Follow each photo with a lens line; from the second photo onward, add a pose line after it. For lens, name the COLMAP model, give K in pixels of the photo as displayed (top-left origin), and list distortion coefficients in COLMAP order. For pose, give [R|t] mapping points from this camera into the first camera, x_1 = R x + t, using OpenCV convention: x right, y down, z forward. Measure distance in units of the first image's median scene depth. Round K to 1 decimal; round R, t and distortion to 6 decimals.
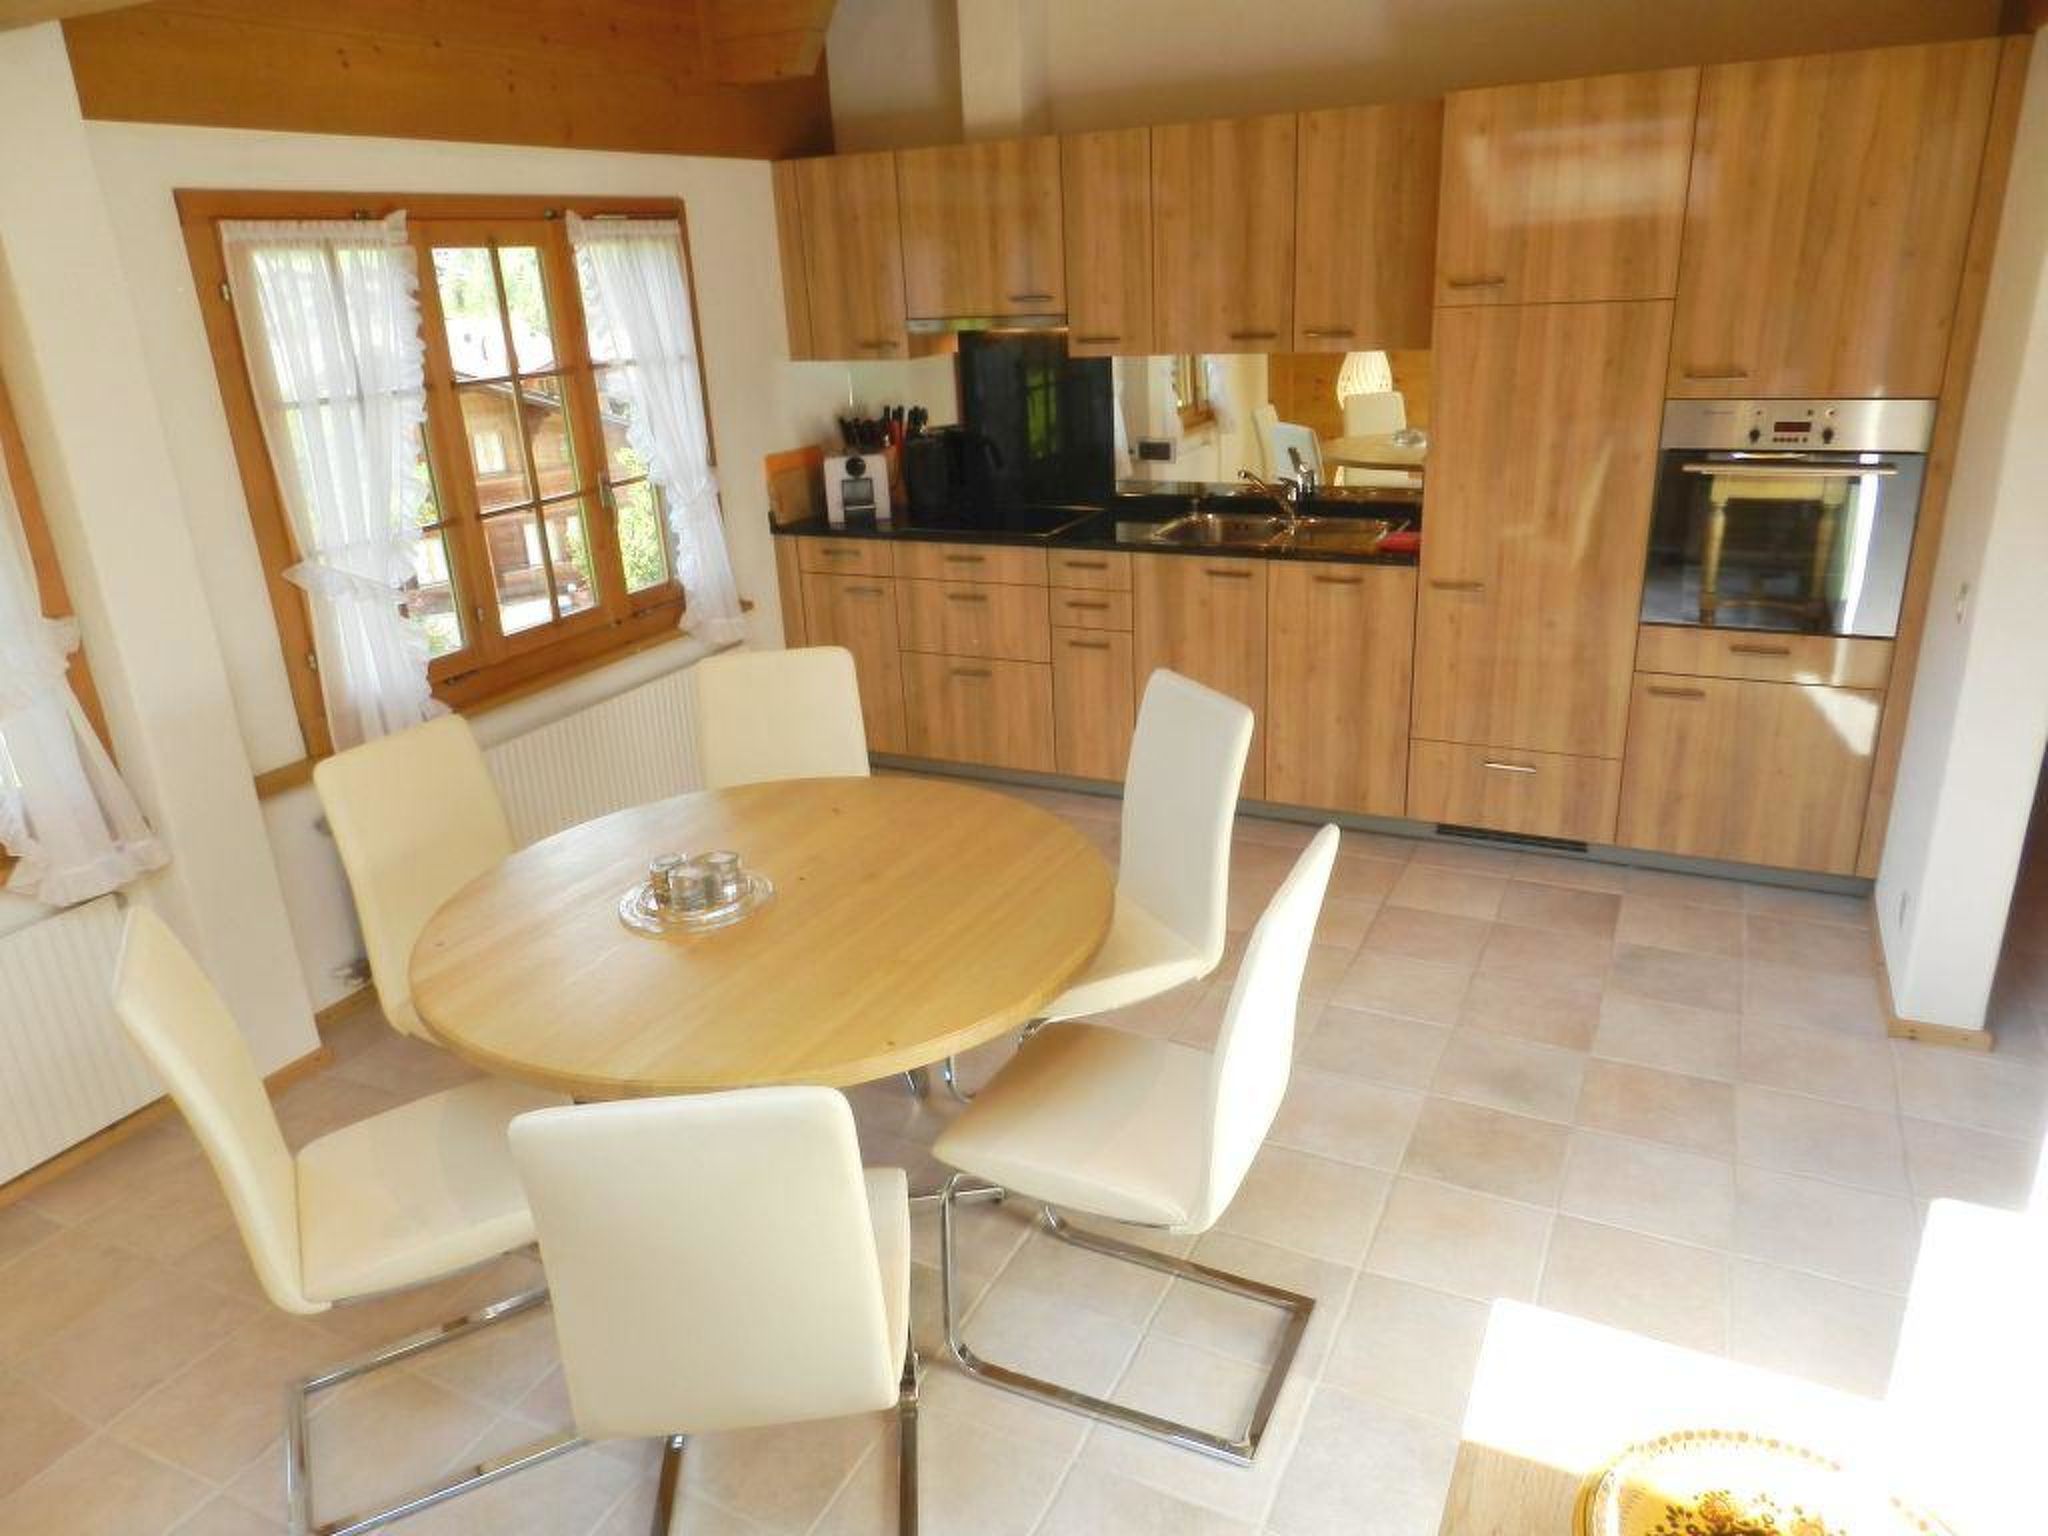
lens RADIAL K [[1384.3, 0, 1012.7], [0, 1384.3, 768.1], [0, 0, 1]] dist [0.007381, -0.005180]
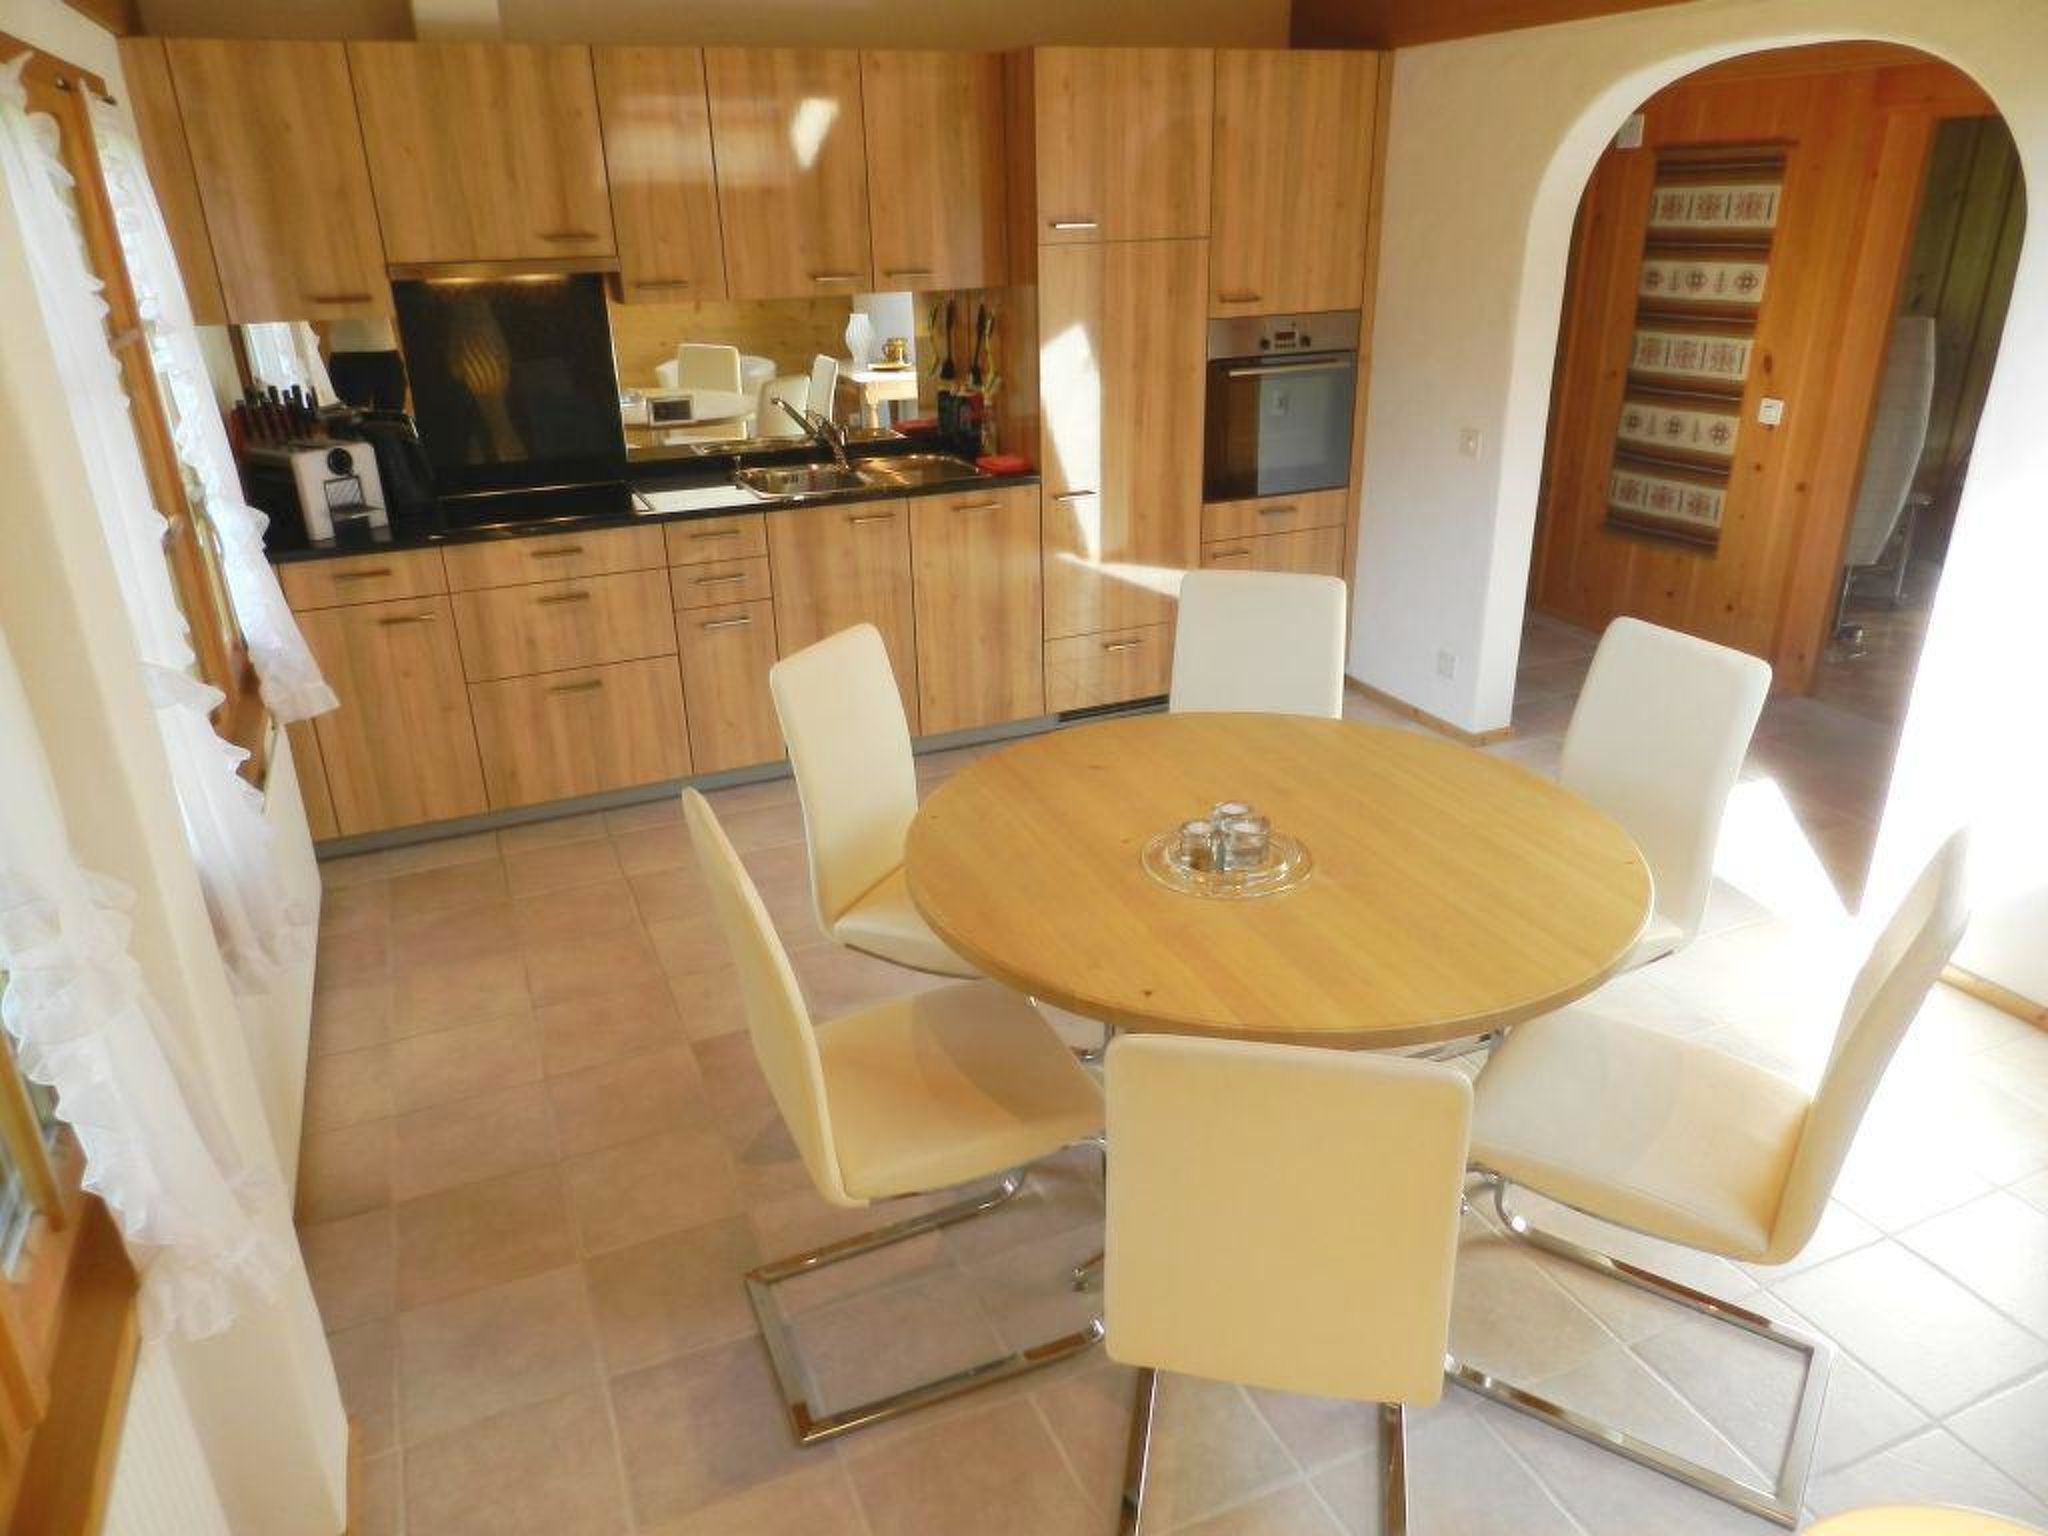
lens RADIAL K [[1356.3, 0, 1018.7], [0, 1356.3, 744.5], [0, 0, 1]] dist [0.004641, -0.001074]
pose [[0.647265, -0.254154, 0.718647, -0.502514], [0.254330, 0.960760, 0.110711, -0.064683], [-0.718585, 0.111114, 0.686505, 0.274345]]
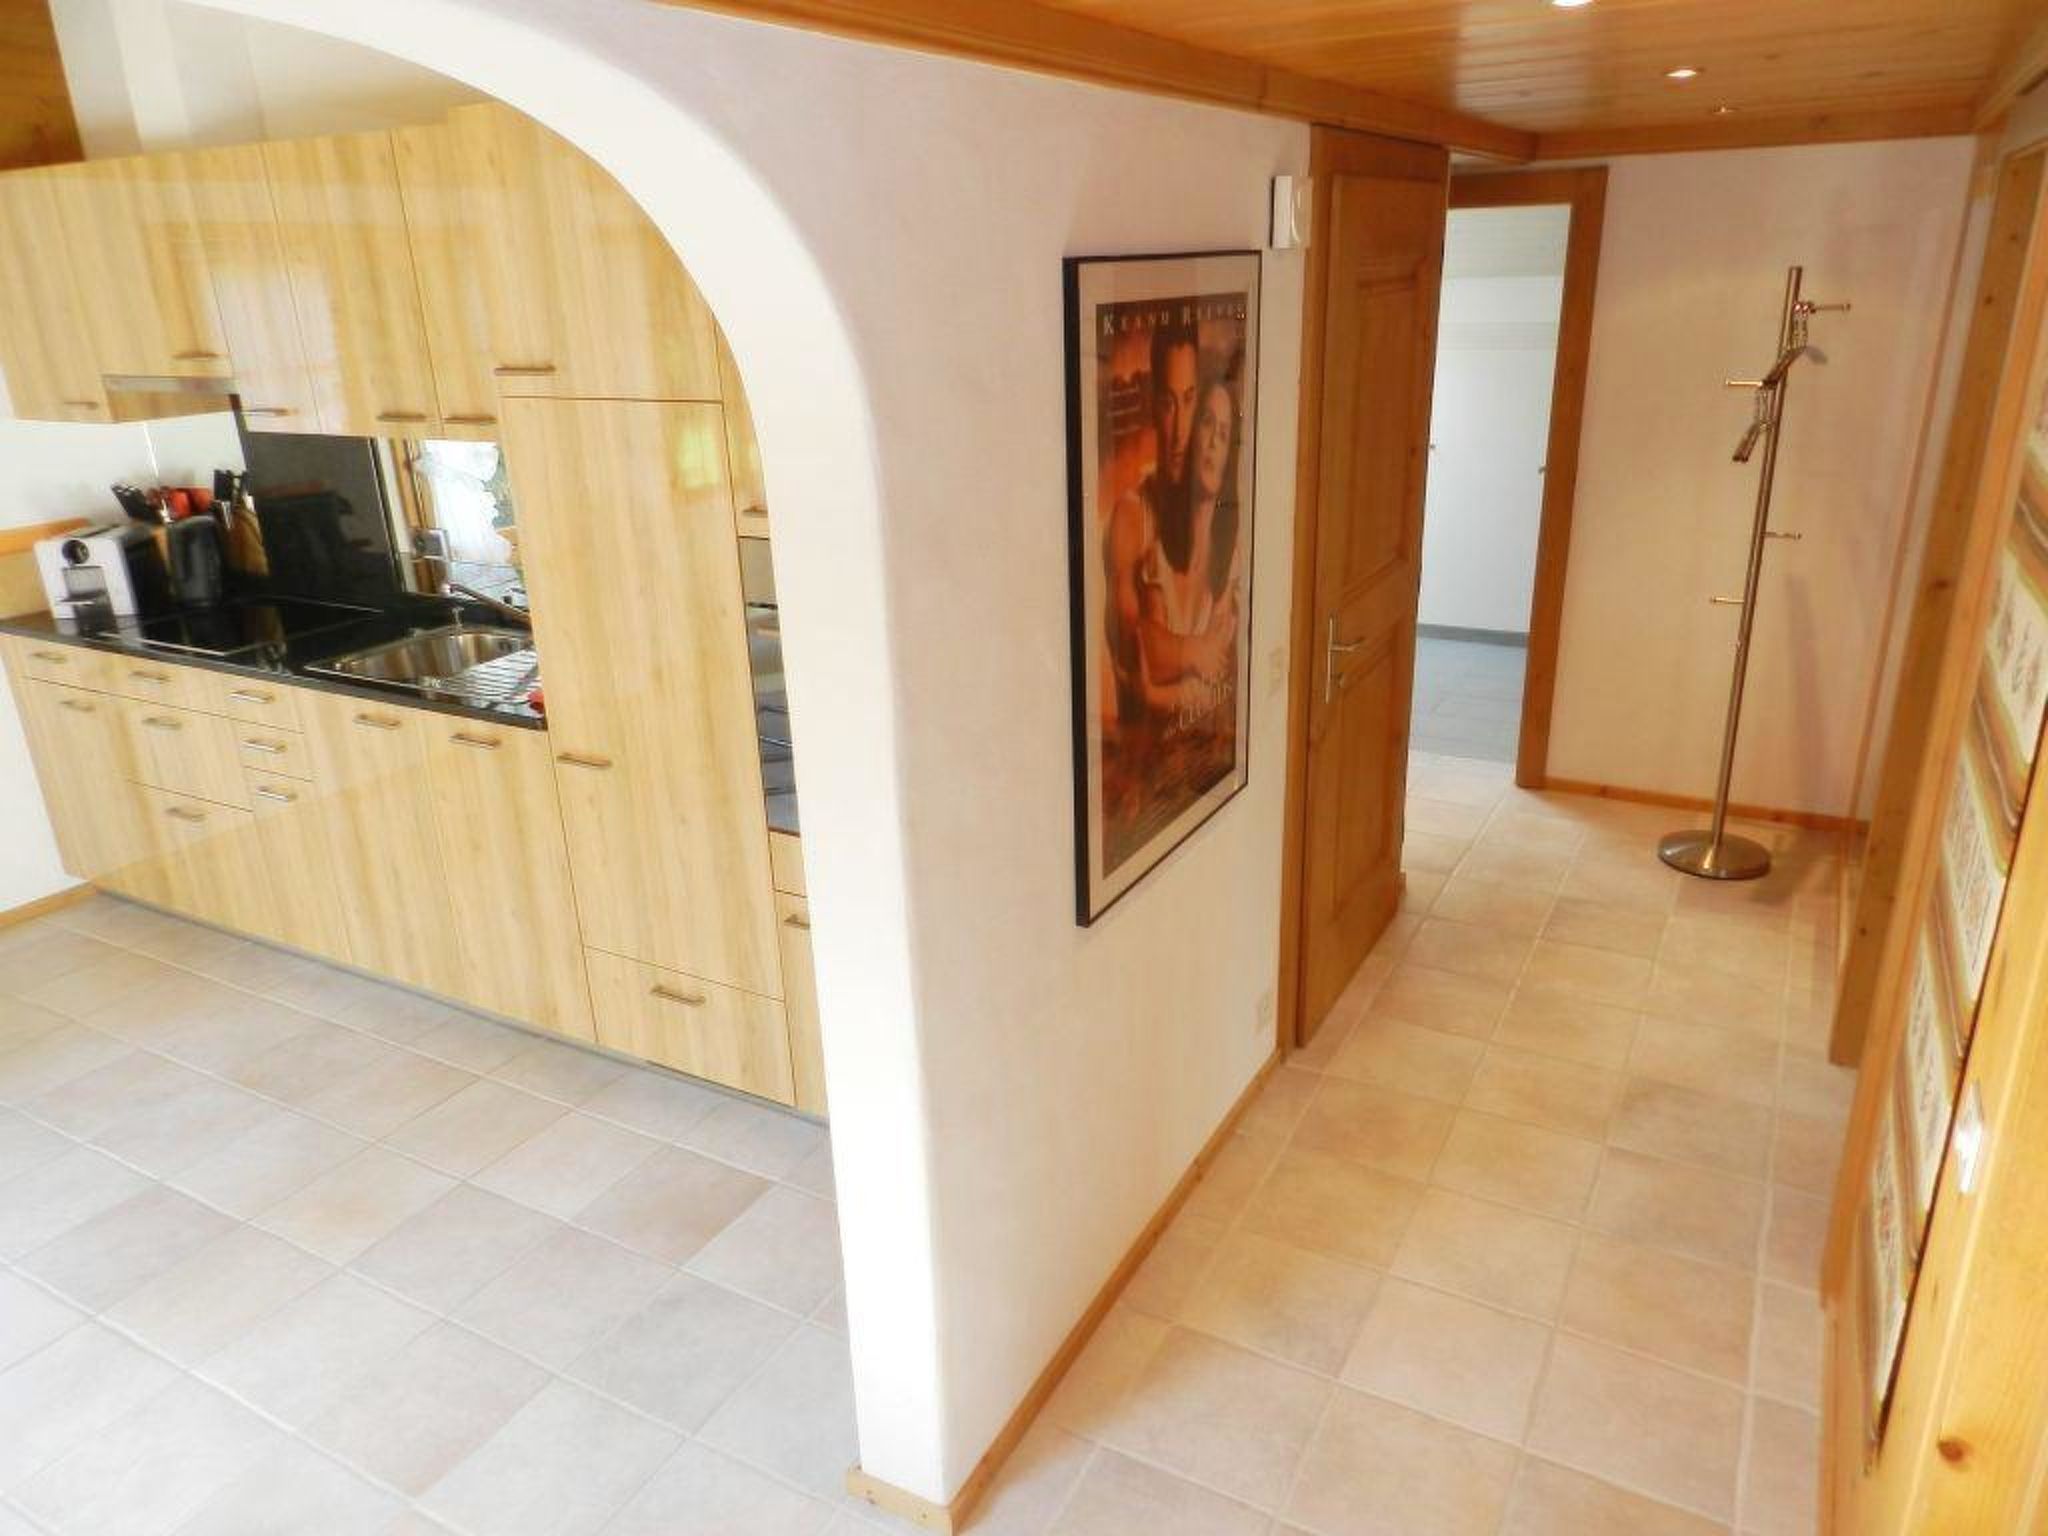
lens RADIAL K [[1386.9, 0, 1020.7], [0, 1386.9, 765.6], [0, 0, 1]] dist [0.015917, -0.004391]
pose [[0.998552, 0.031578, -0.043551, 0.540714], [-0.031503, 0.999501, 0.002415, -0.126428], [0.043606, -0.001039, 0.999048, 0.233034]]
